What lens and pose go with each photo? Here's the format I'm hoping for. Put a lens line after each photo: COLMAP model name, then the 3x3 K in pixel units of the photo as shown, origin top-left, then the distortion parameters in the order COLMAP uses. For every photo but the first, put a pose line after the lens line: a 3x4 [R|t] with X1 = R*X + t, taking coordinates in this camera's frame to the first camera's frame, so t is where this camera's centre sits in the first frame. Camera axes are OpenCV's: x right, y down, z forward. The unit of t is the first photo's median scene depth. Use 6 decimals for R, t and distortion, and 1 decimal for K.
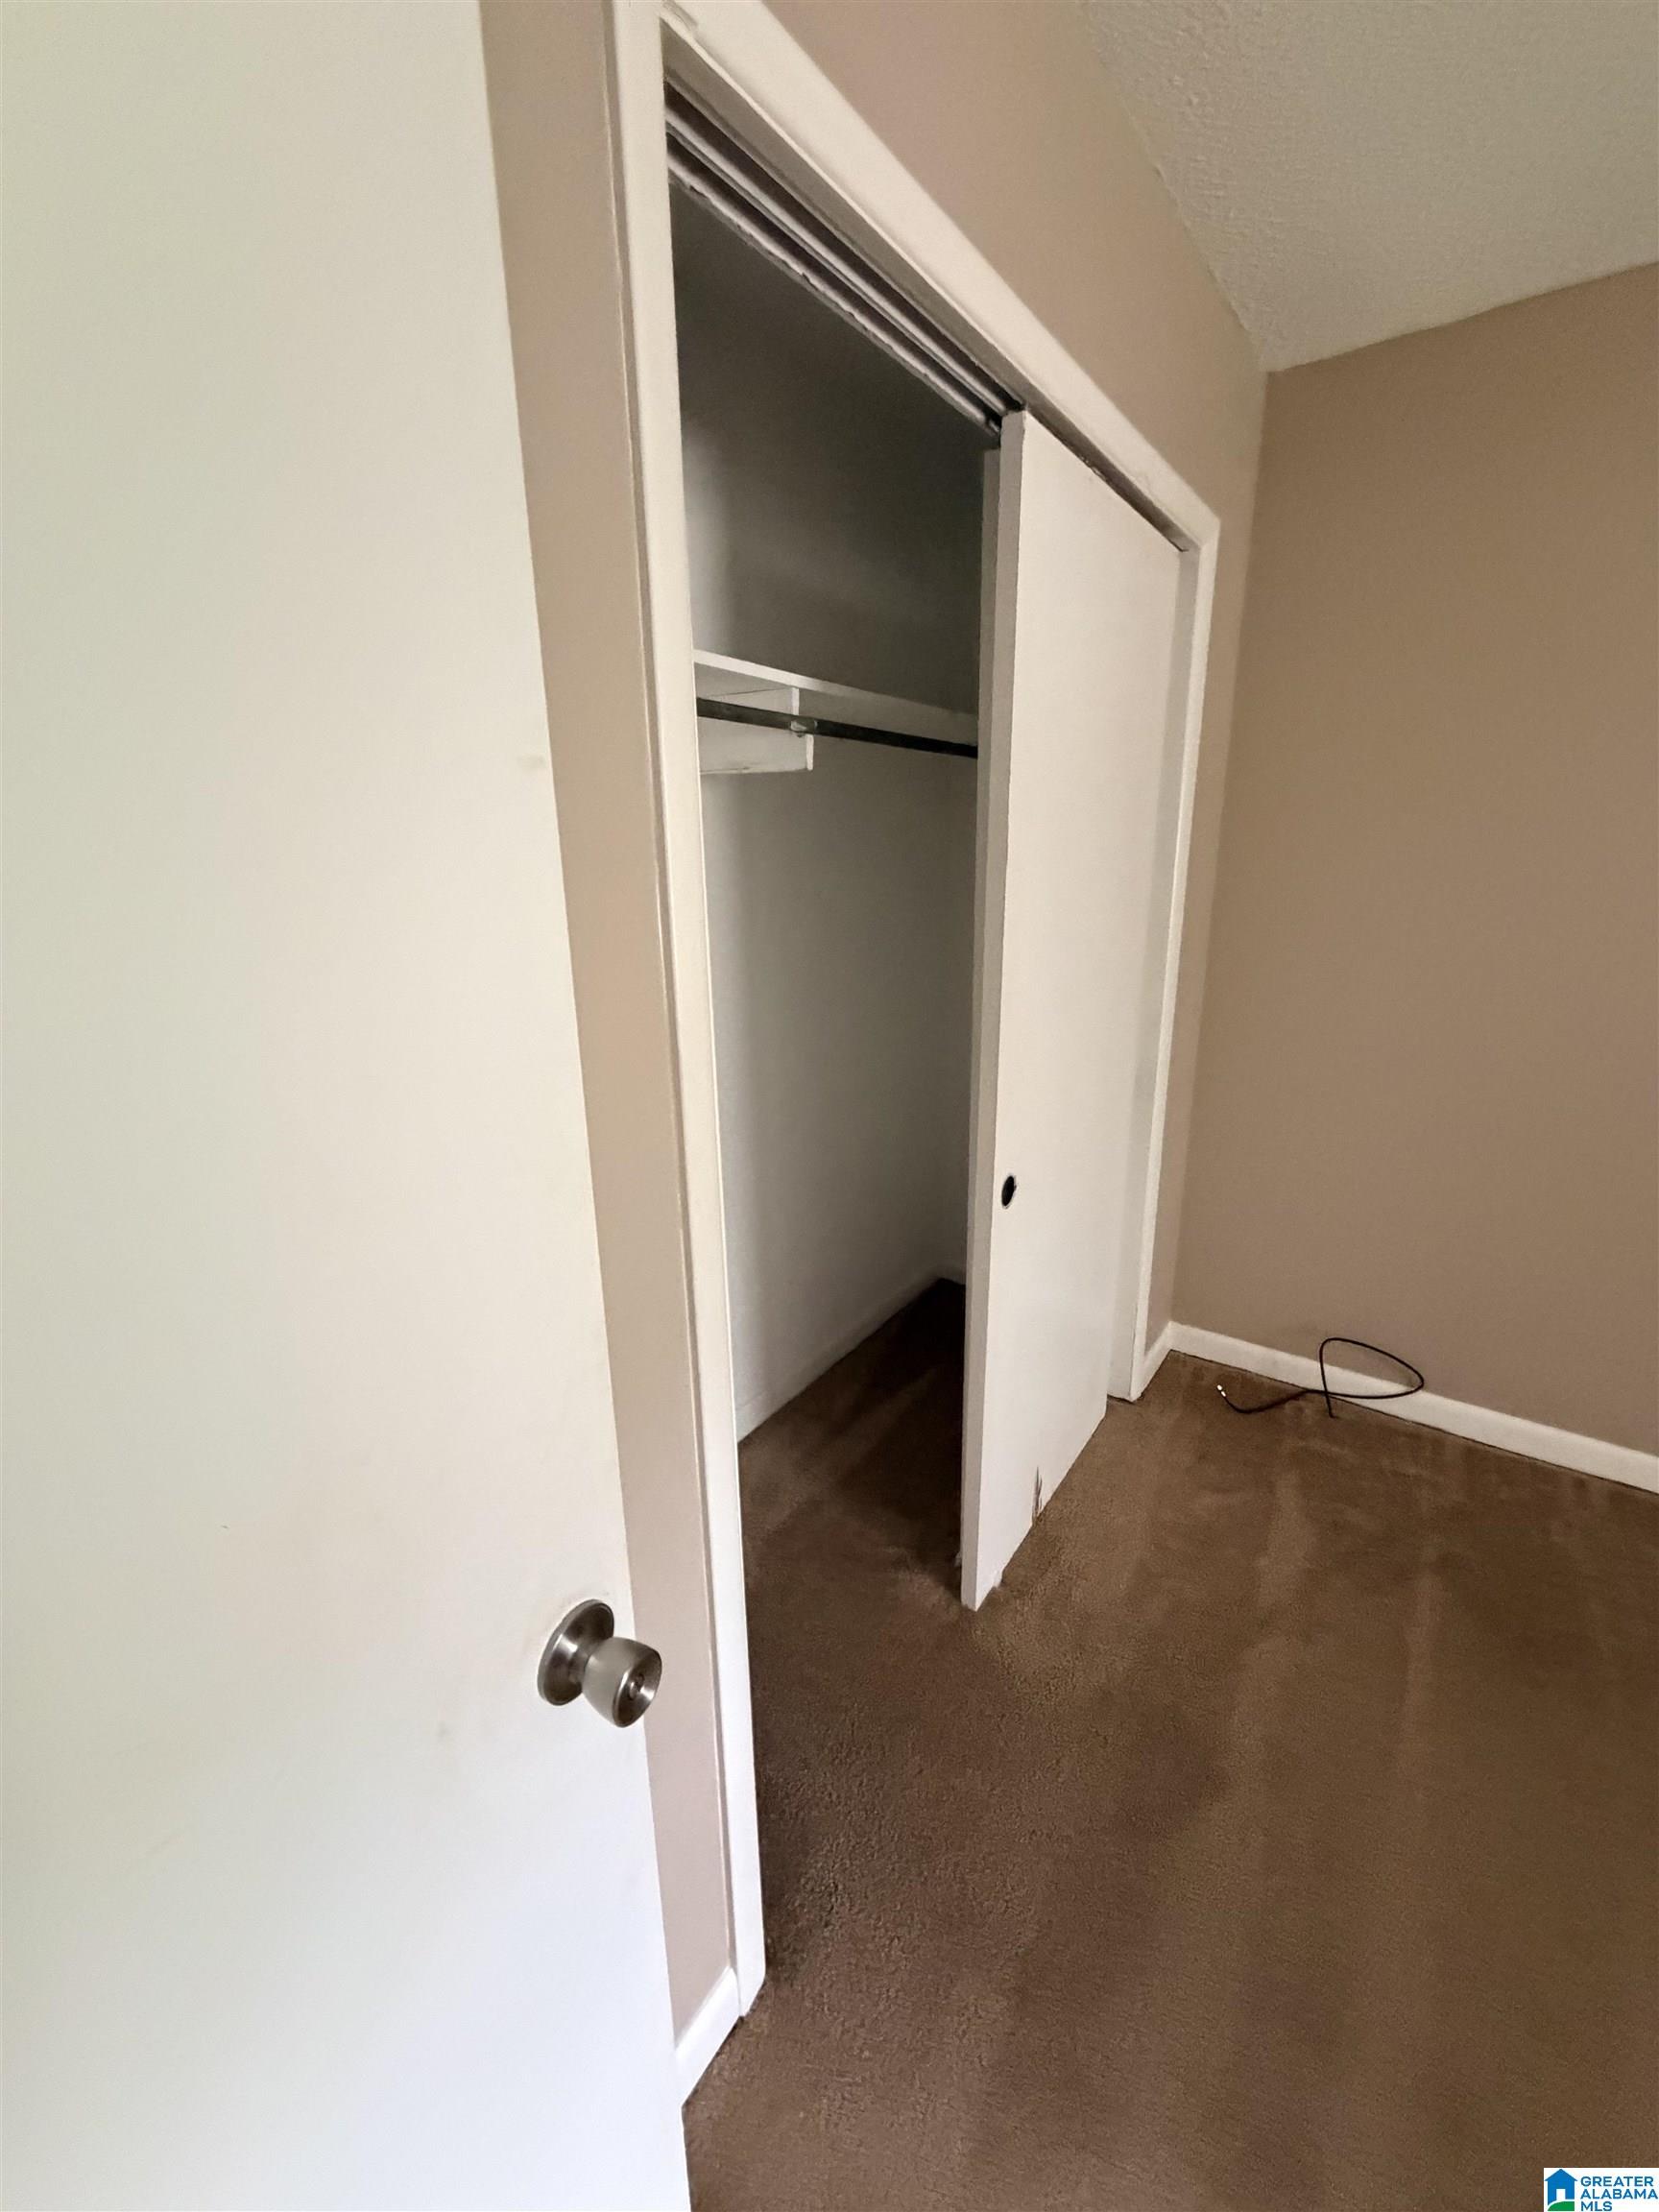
lens RADIAL K [[879.4, 0, 829.6], [0, 879.4, 1106.2], [0, 0, 1]] dist [-0.000323, -0.000410]
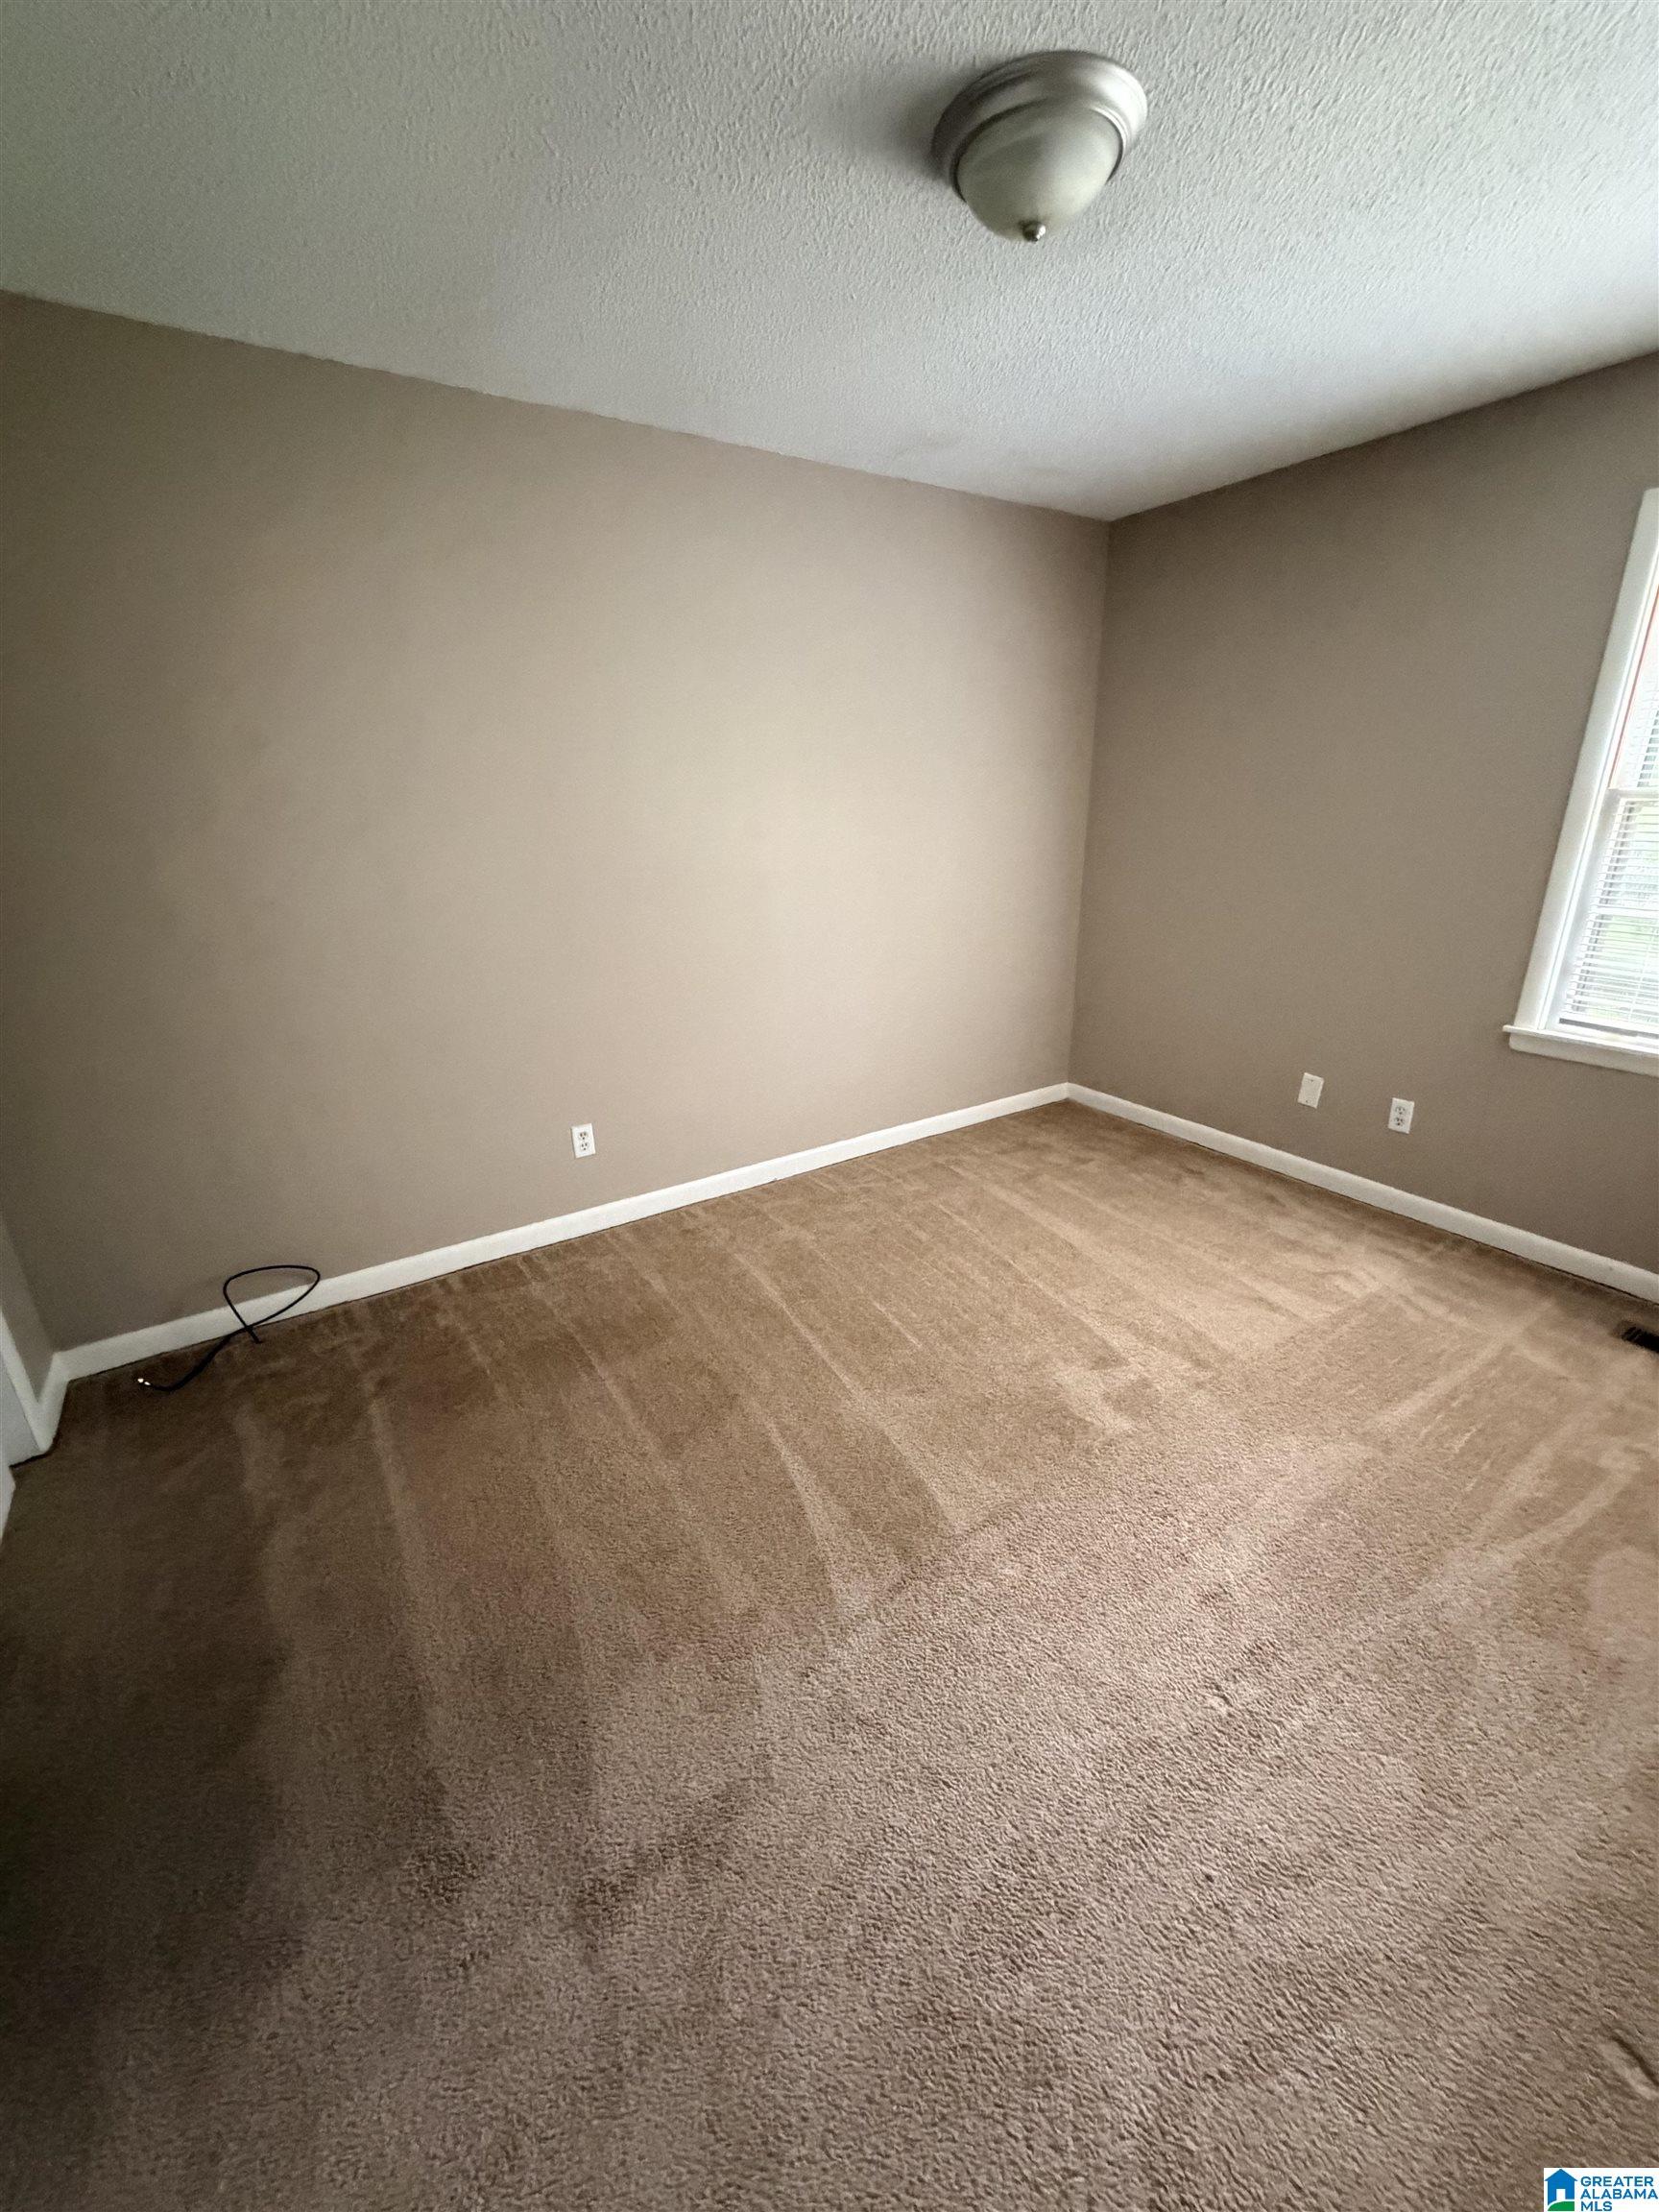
lens RADIAL K [[879.4, 0, 832.7], [0, 879.4, 1110.4], [0, 0, 1]] dist [-0.000323, -0.000410]
pose [[0.353170, -0.307525, 0.883572, -0.053124], [0.270391, 0.937679, 0.218280, 0.039171], [-0.895634, 0.161819, 0.414312, -0.137117]]
